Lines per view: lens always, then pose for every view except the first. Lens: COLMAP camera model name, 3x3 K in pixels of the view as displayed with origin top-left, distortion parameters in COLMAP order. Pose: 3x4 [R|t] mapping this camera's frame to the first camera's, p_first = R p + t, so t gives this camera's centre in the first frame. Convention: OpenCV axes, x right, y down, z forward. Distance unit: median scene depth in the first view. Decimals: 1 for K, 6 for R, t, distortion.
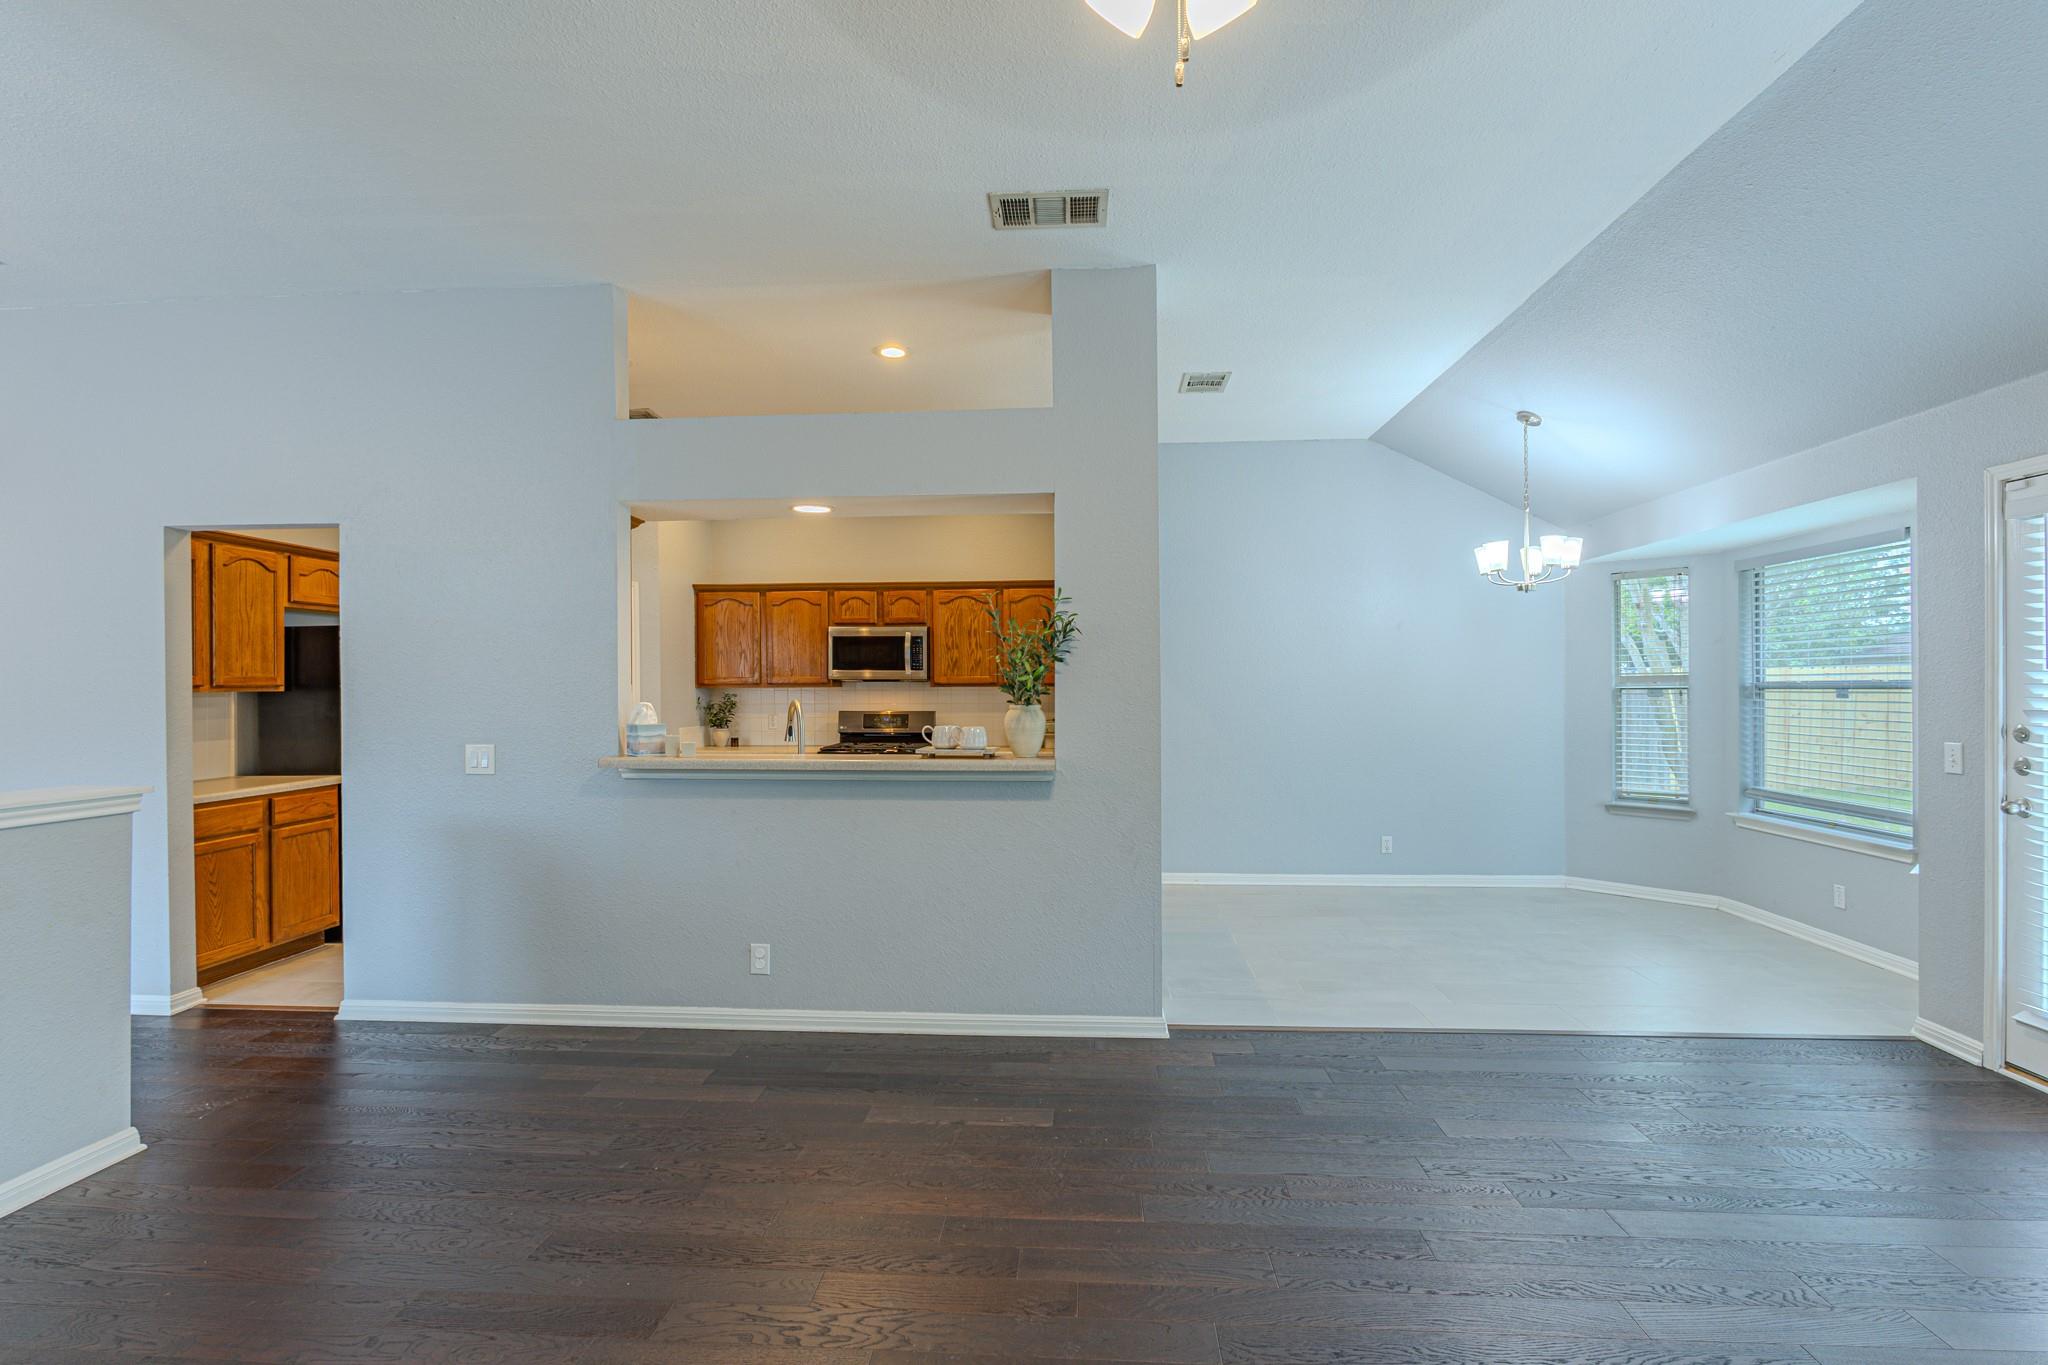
lens RADIAL K [[967.9, 0, 1021.9], [0, 967.9, 677.2], [0, 0, 1]] dist [0.008699, -0.000308]
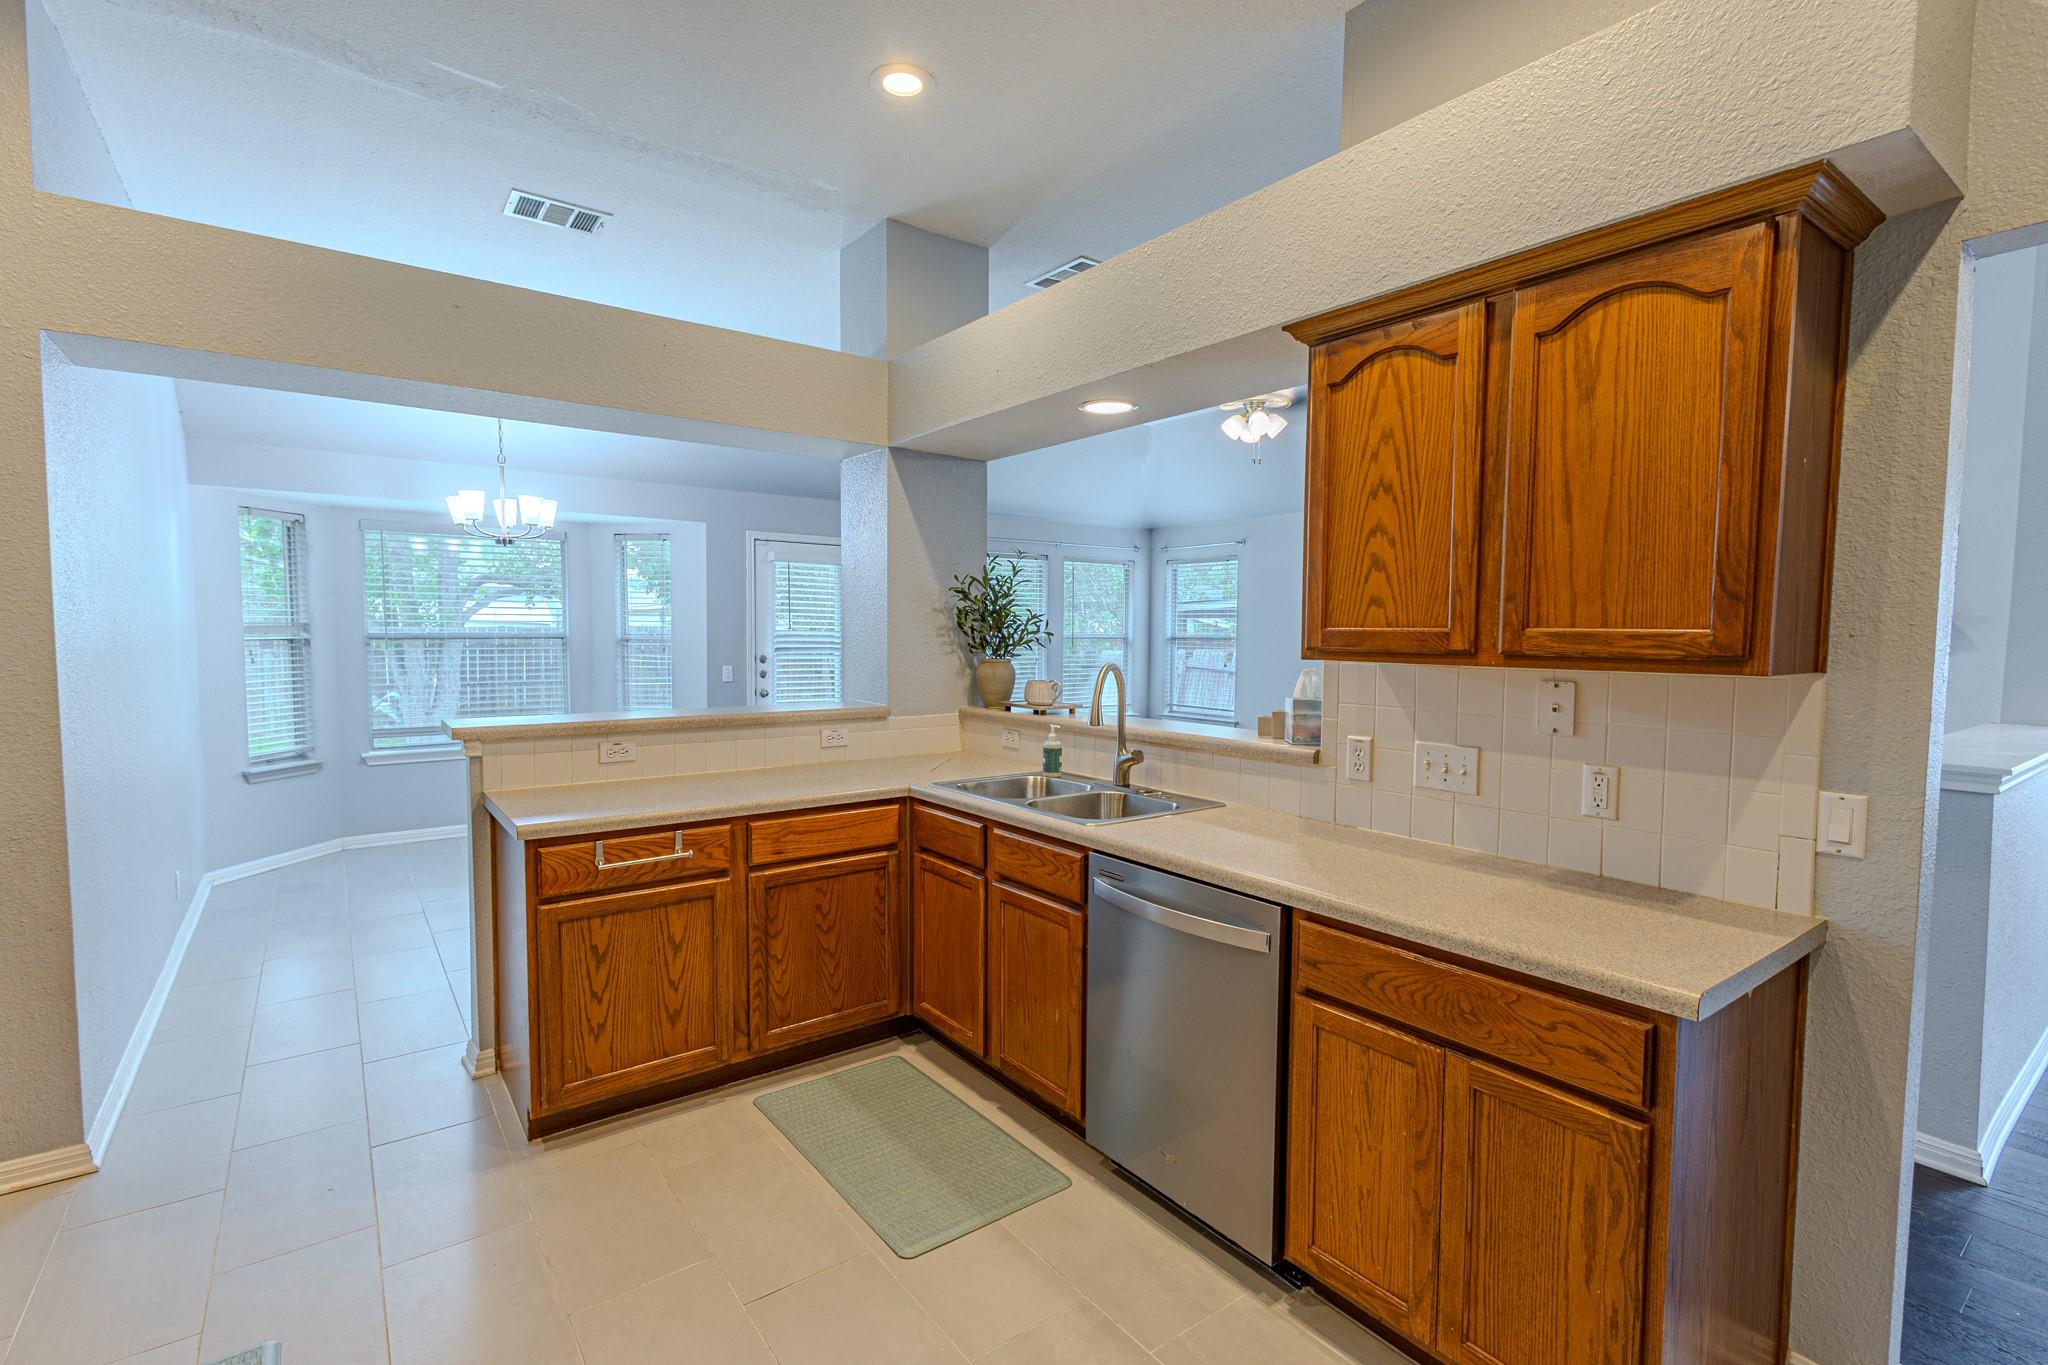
lens RADIAL K [[932.7, 0, 1024.0], [0, 932.7, 682.5], [0, 0, 1]] dist [0.002620, -0.000006]
pose [[-0.671349, -0.040705, 0.740023, -0.429276], [-0.008077, 0.998833, 0.047614, 0.002891], [-0.741098, 0.025988, -0.670894, 0.917425]]
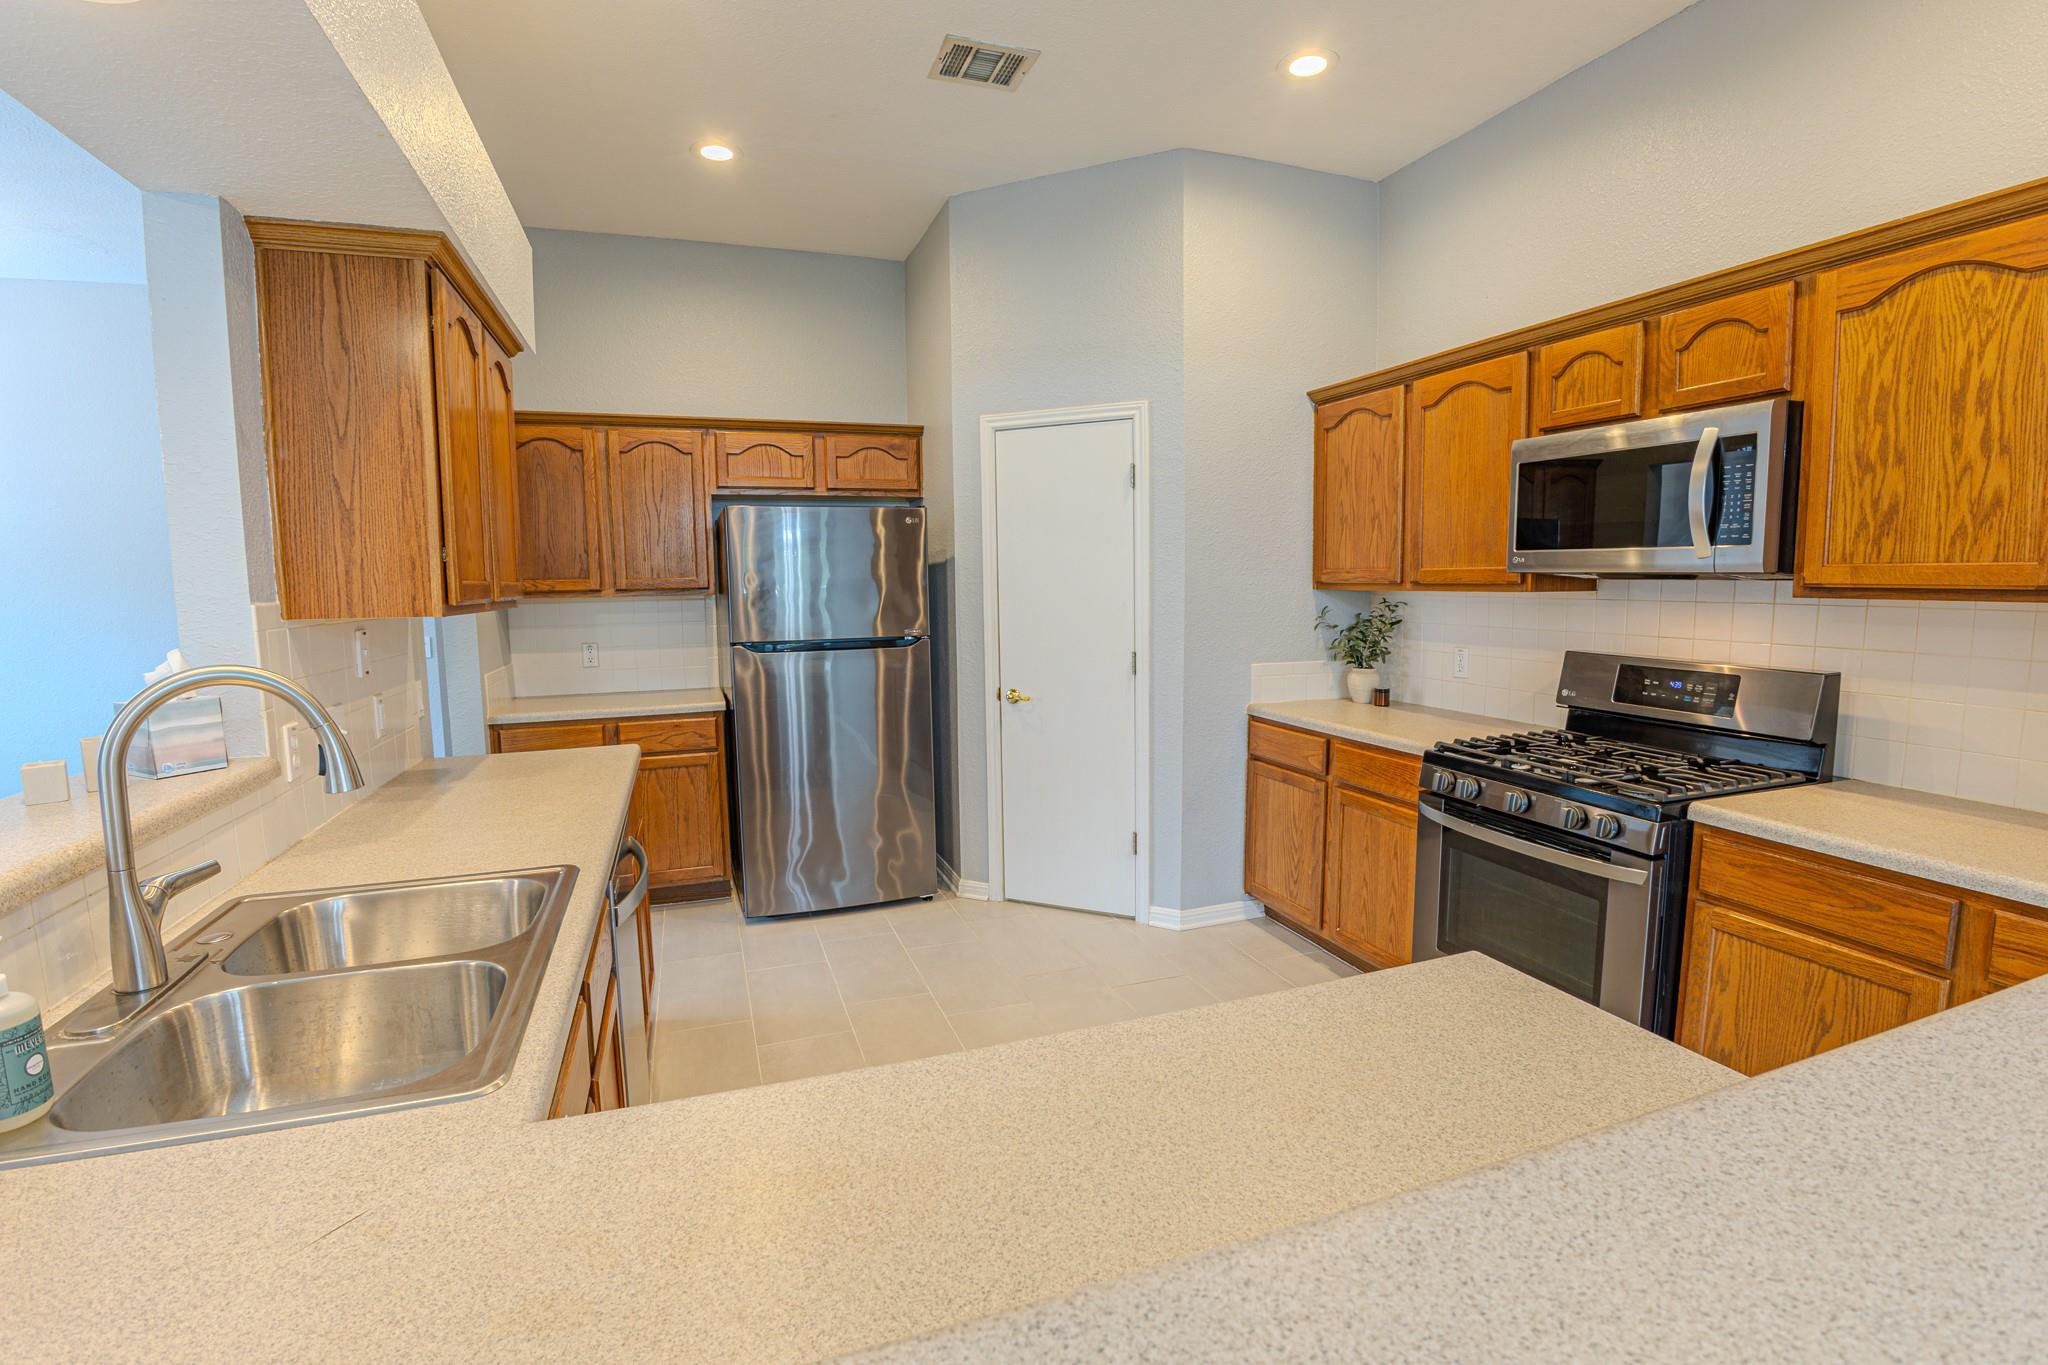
lens RADIAL K [[941.7, 0, 1029.9], [0, 941.7, 684.9], [0, 0, 1]] dist [-0.025666, -0.000794]
pose [[0.423279, 0.101946, -0.900246, 0.076065], [0.015262, 0.992706, 0.119592, -0.001410], [0.905871, -0.064361, 0.418635, 0.674287]]
